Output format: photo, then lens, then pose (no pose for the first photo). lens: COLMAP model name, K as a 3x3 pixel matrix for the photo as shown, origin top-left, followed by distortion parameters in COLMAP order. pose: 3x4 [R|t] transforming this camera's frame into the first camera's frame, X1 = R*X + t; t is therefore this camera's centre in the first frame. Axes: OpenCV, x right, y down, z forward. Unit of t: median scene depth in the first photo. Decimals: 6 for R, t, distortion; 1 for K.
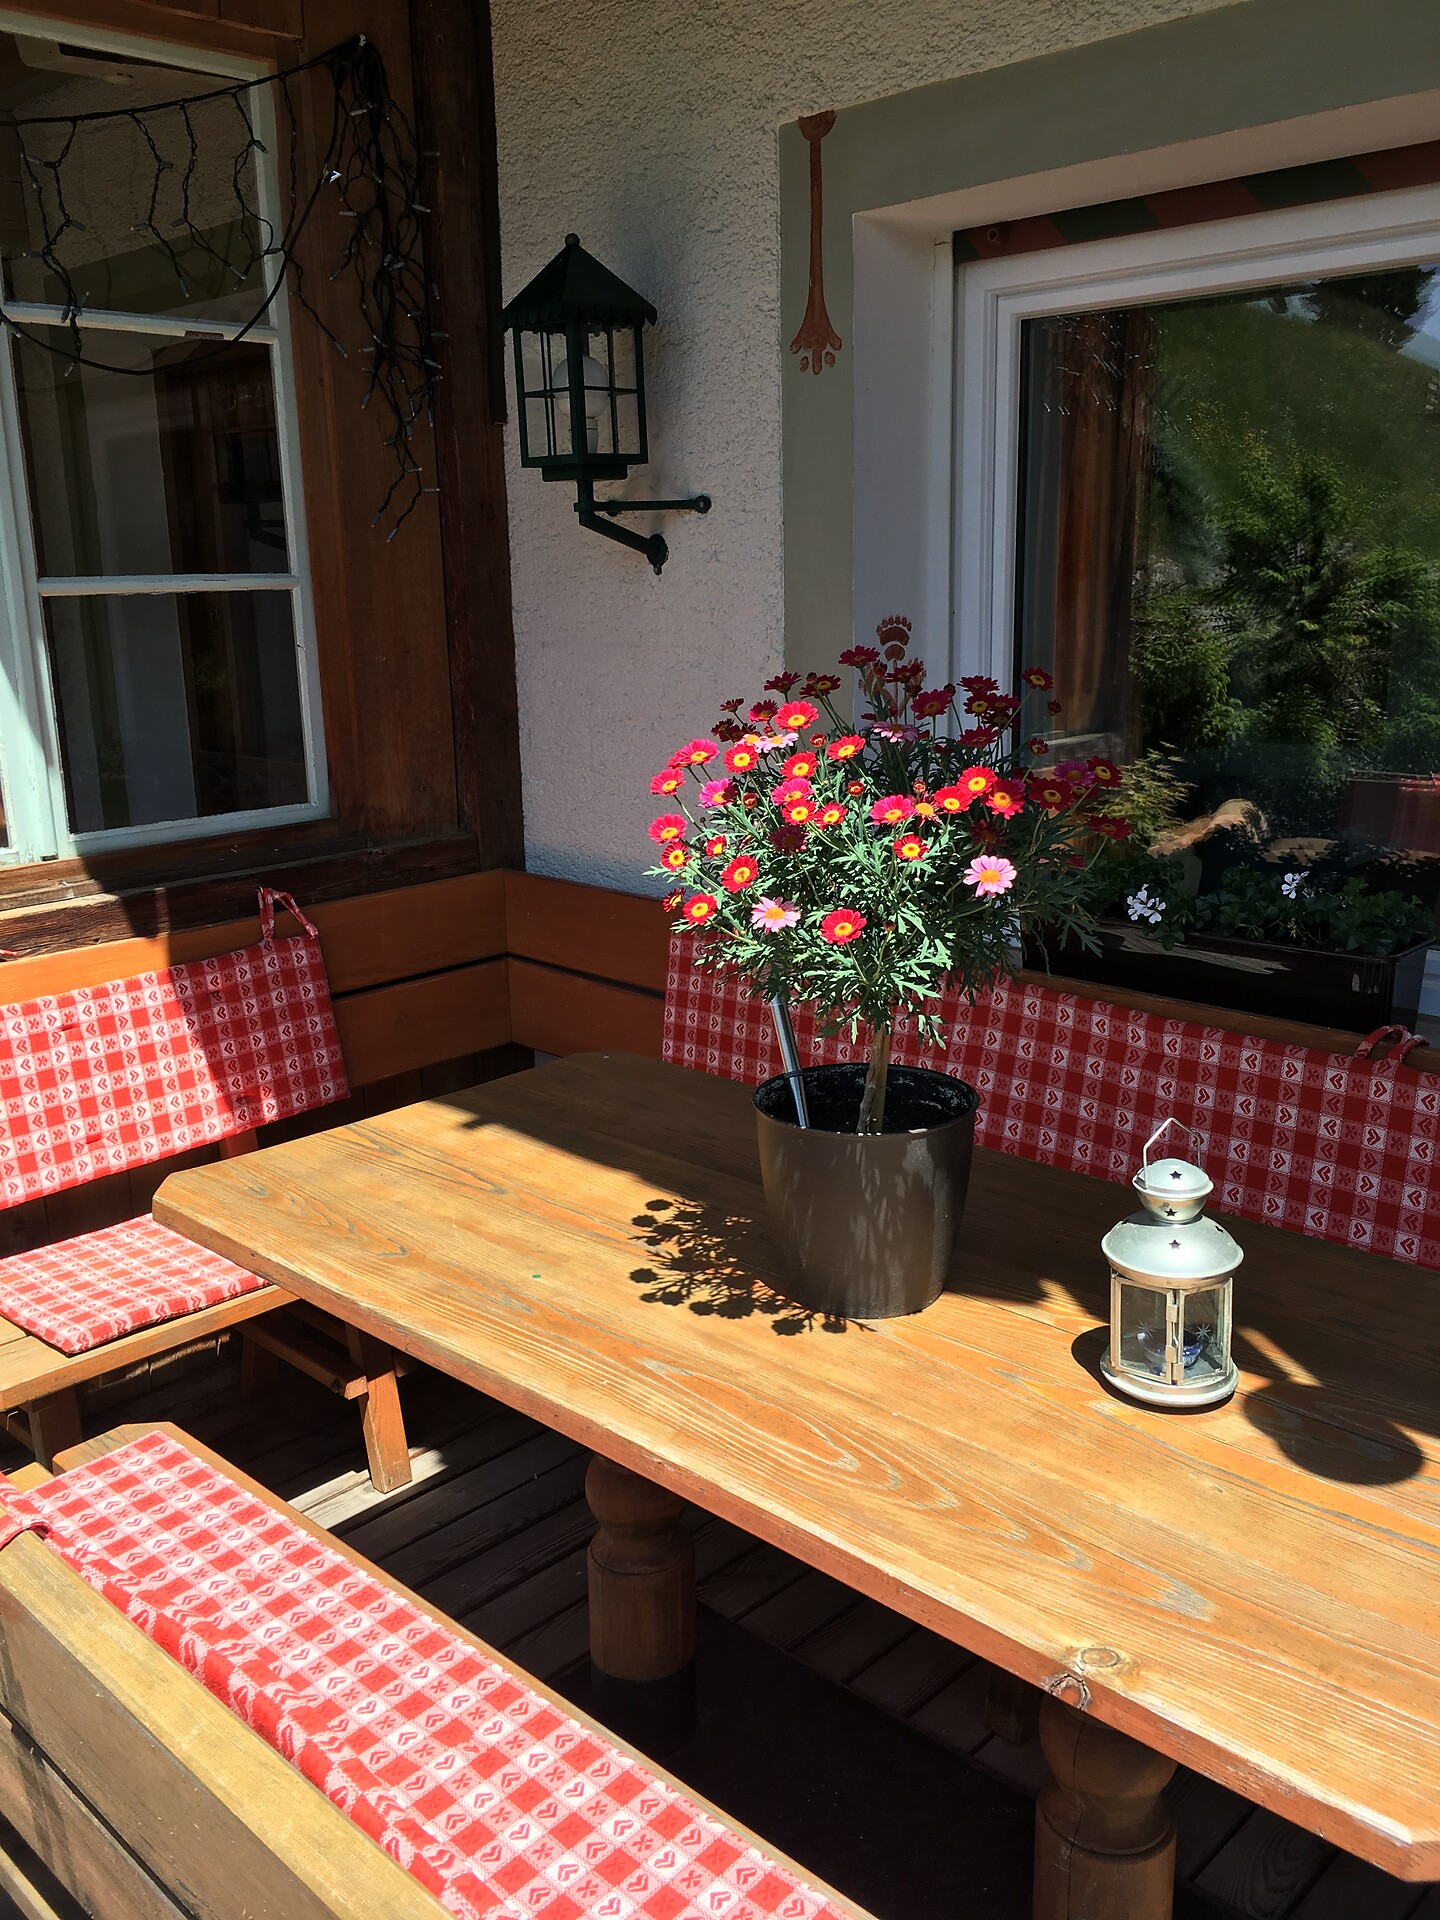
lens RADIAL K [[1664.5, 0, 720.0], [0, 1664.5, 960.0], [0, 0, 1]] dist [0.087330, -0.122408]
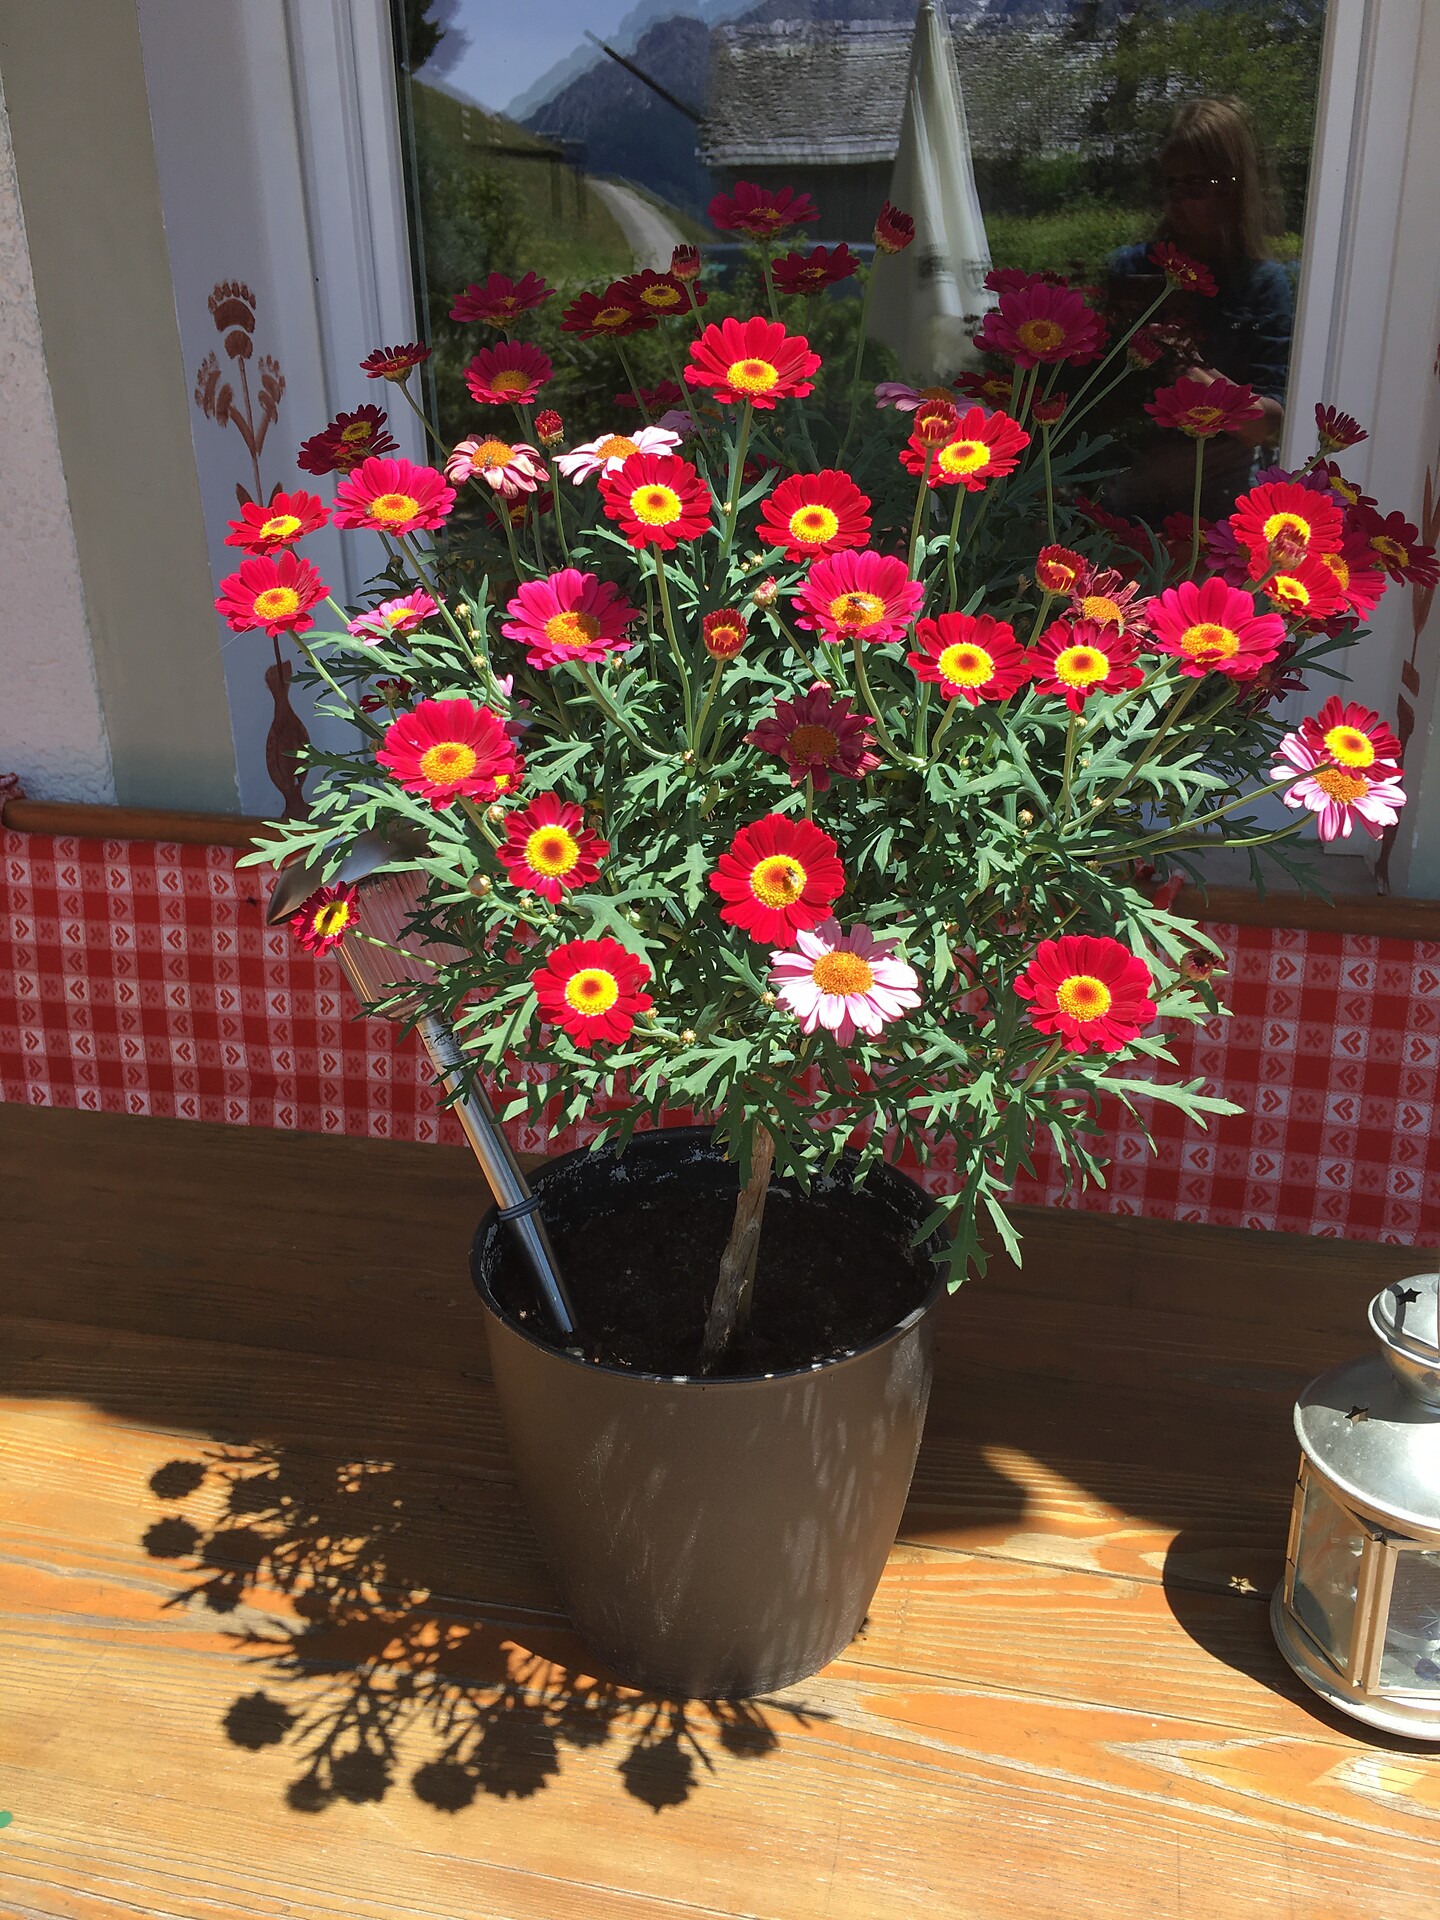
lens RADIAL K [[1664.5, 0, 720.0], [0, 1664.5, 960.0], [0, 0, 1]] dist [0.087330, -0.122408]
pose [[0.867021, -0.182313, 0.463720, -0.112224], [0.118835, 0.979461, 0.162893, -0.069197], [-0.483893, -0.086126, 0.870879, 0.575132]]
